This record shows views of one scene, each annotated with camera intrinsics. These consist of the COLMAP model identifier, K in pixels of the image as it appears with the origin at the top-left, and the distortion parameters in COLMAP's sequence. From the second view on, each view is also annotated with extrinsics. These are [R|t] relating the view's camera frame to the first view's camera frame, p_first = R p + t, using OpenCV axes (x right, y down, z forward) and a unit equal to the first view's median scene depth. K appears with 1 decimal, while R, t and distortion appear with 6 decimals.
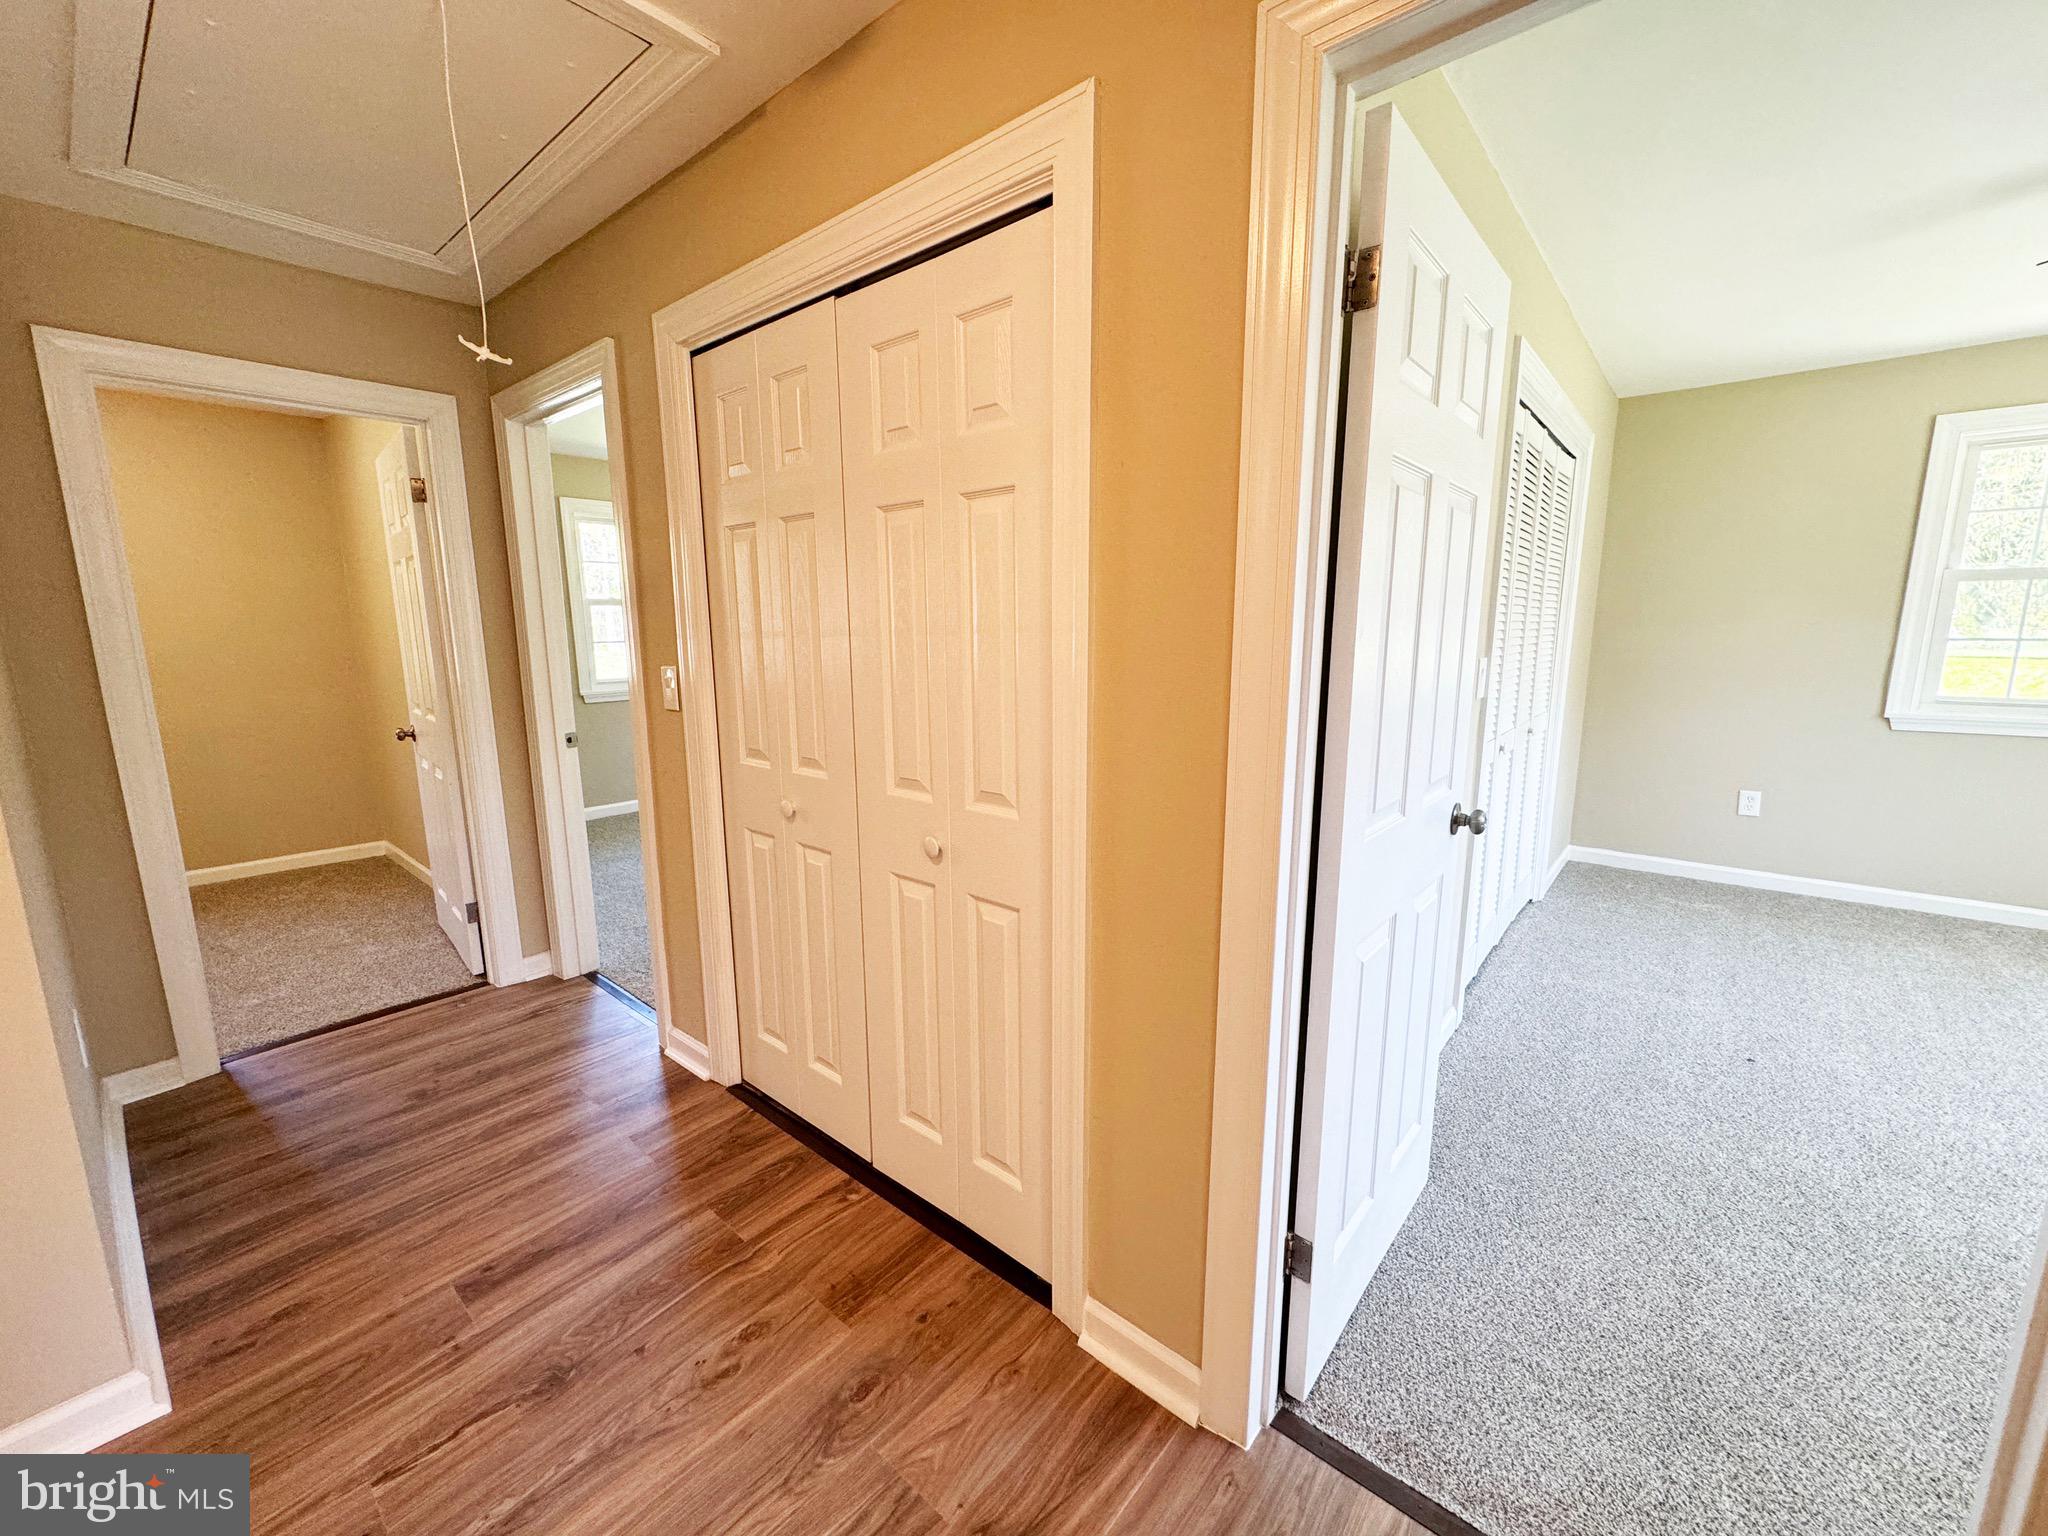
lens RADIAL K [[817.4, 0, 1026.3], [0, 817.4, 765.7], [0, 0, 1]] dist [-0.002164, -0.000101]
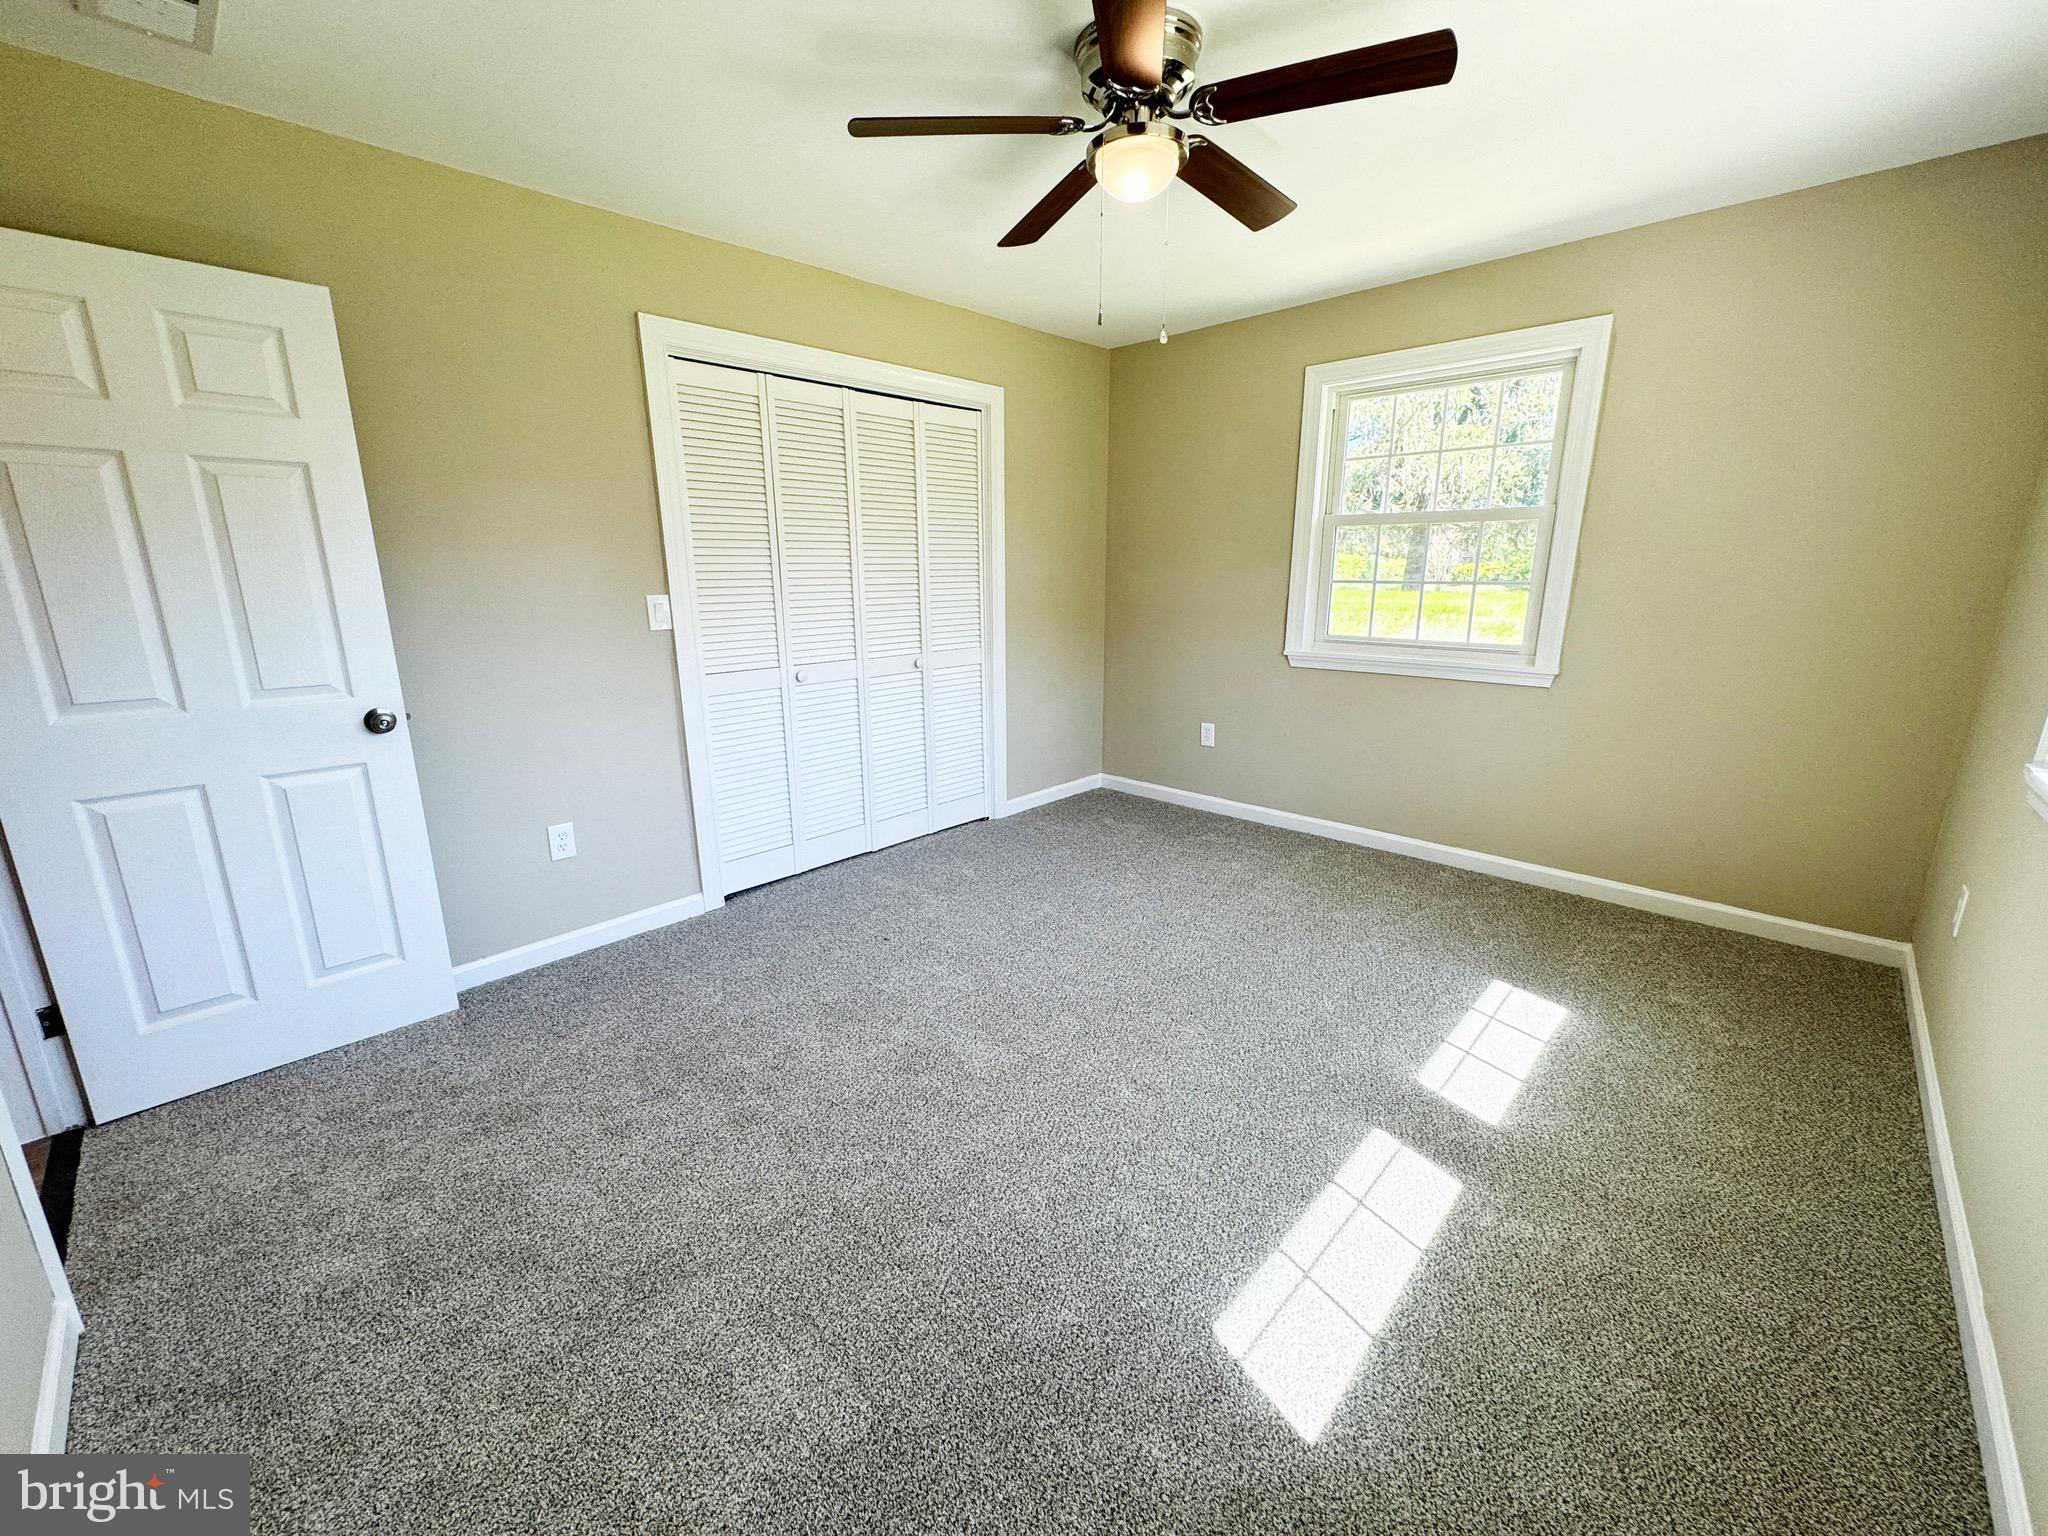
lens RADIAL K [[817.4, 0, 1026.3], [0, 817.4, 765.7], [0, 0, 1]] dist [-0.002164, -0.000101]
pose [[0.998272, 0.017410, -0.056126, 0.774135], [-0.013521, 0.997529, 0.068937, 0.016882], [0.057187, -0.068059, 0.996041, -0.103707]]
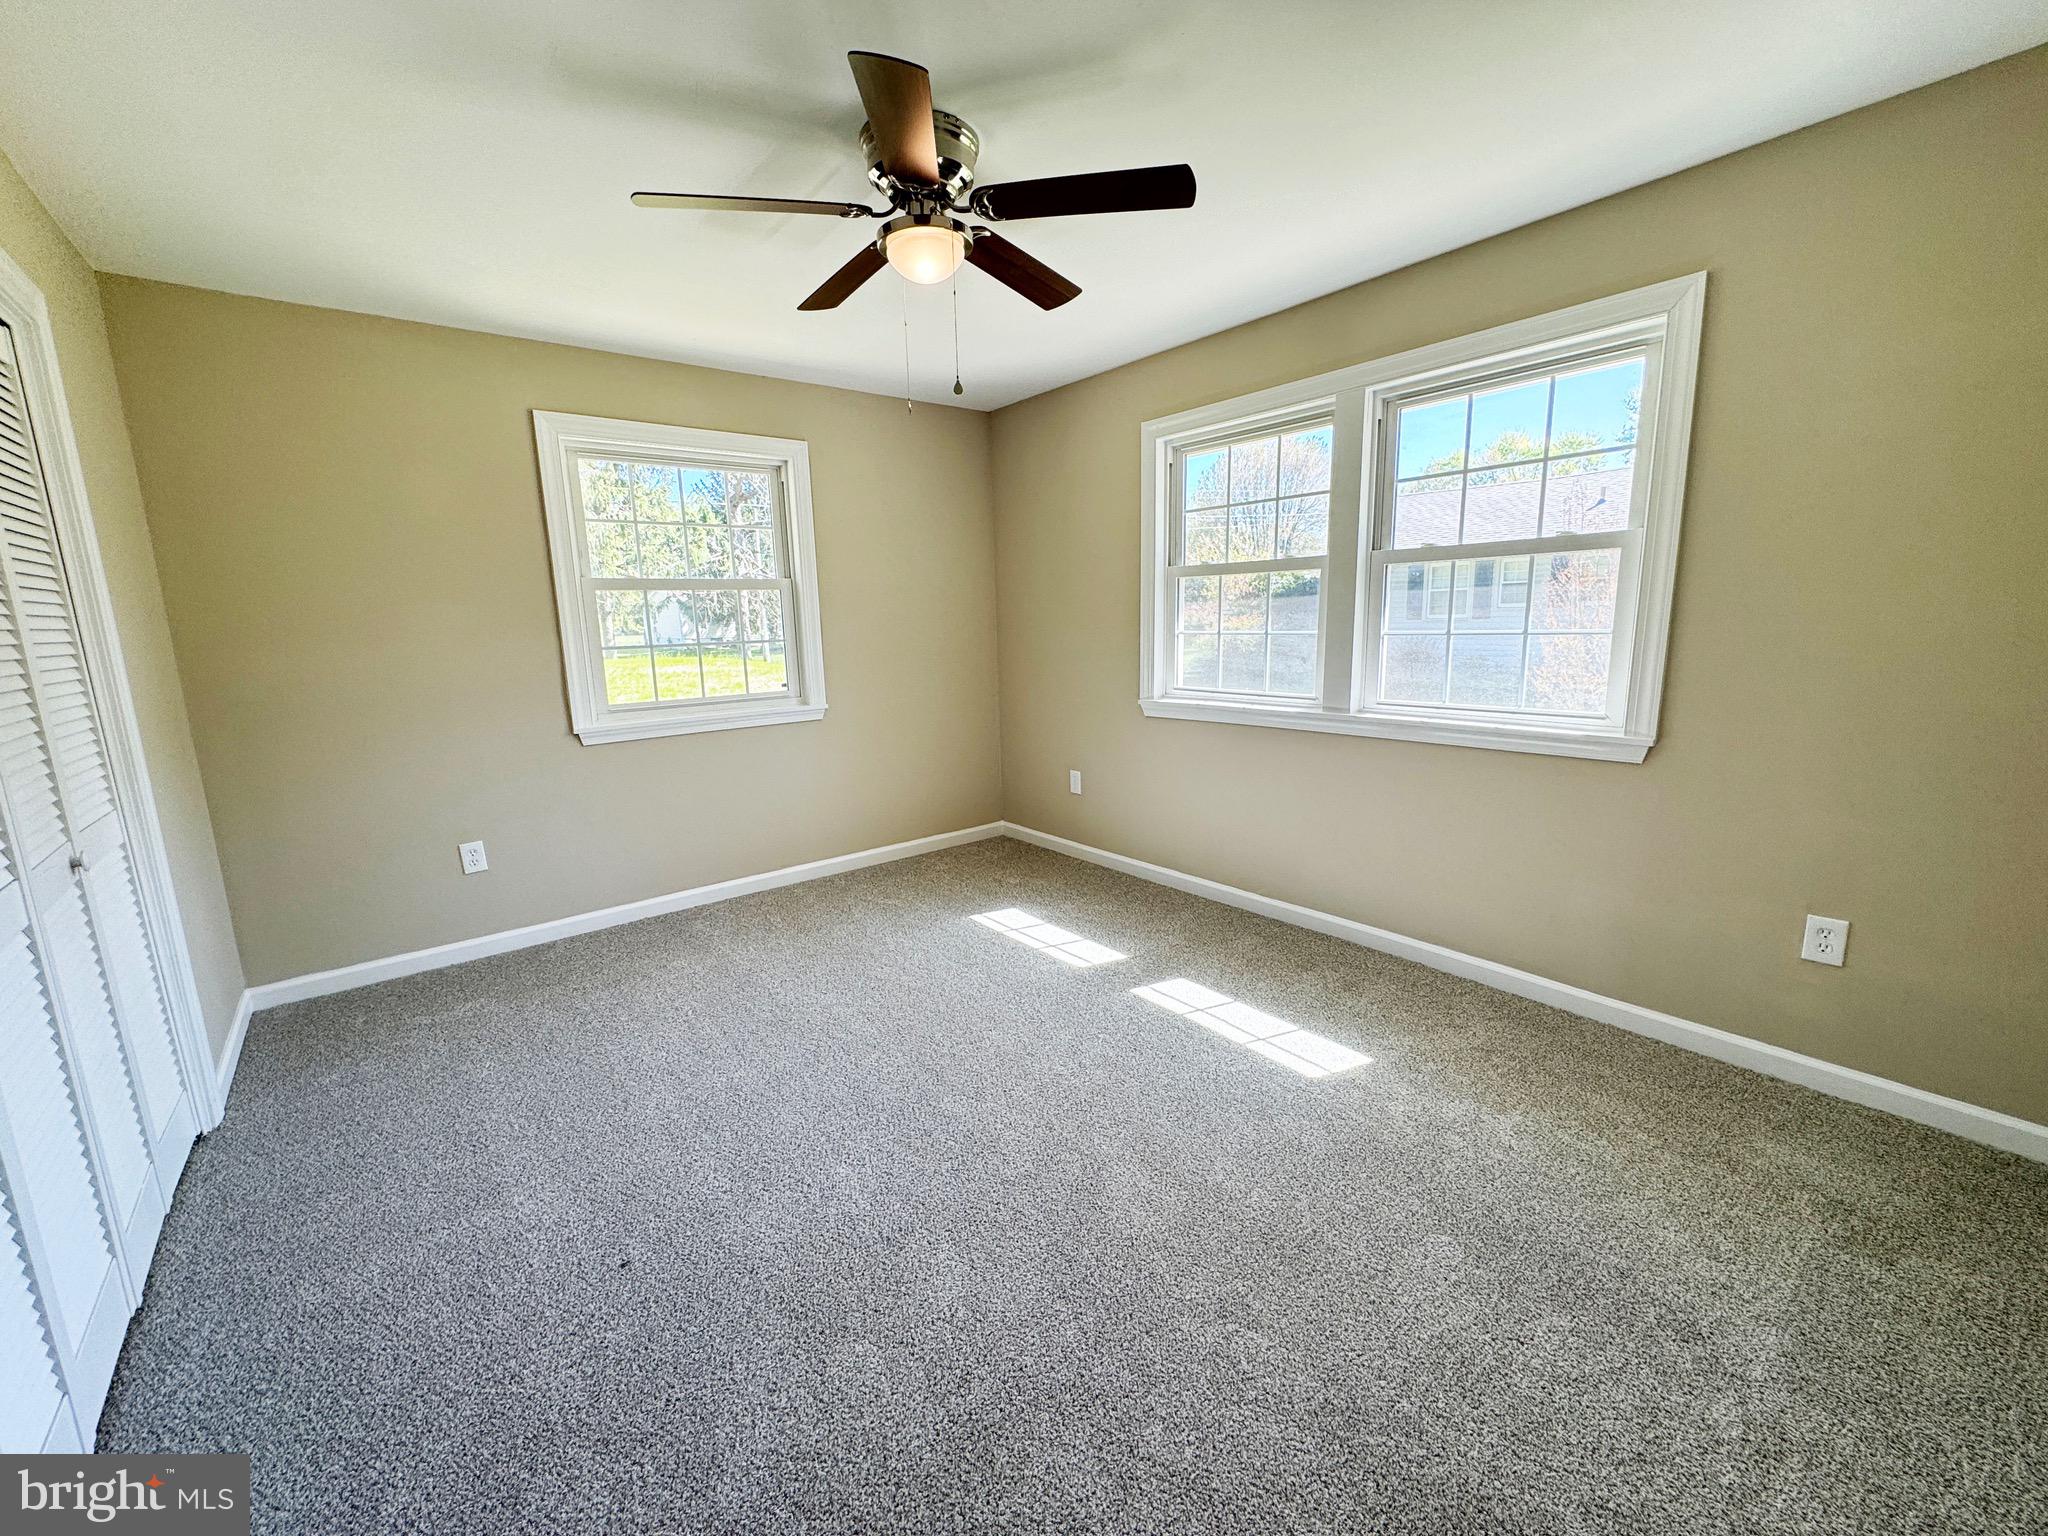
lens RADIAL K [[817.4, 0, 1026.3], [0, 817.4, 765.7], [0, 0, 1]] dist [-0.002164, -0.000101]
pose [[0.187556, -0.175979, 0.966361, 0.239749], [0.193740, 0.971121, 0.139243, -0.053958], [-0.962958, 0.161107, 0.216234, 0.305050]]
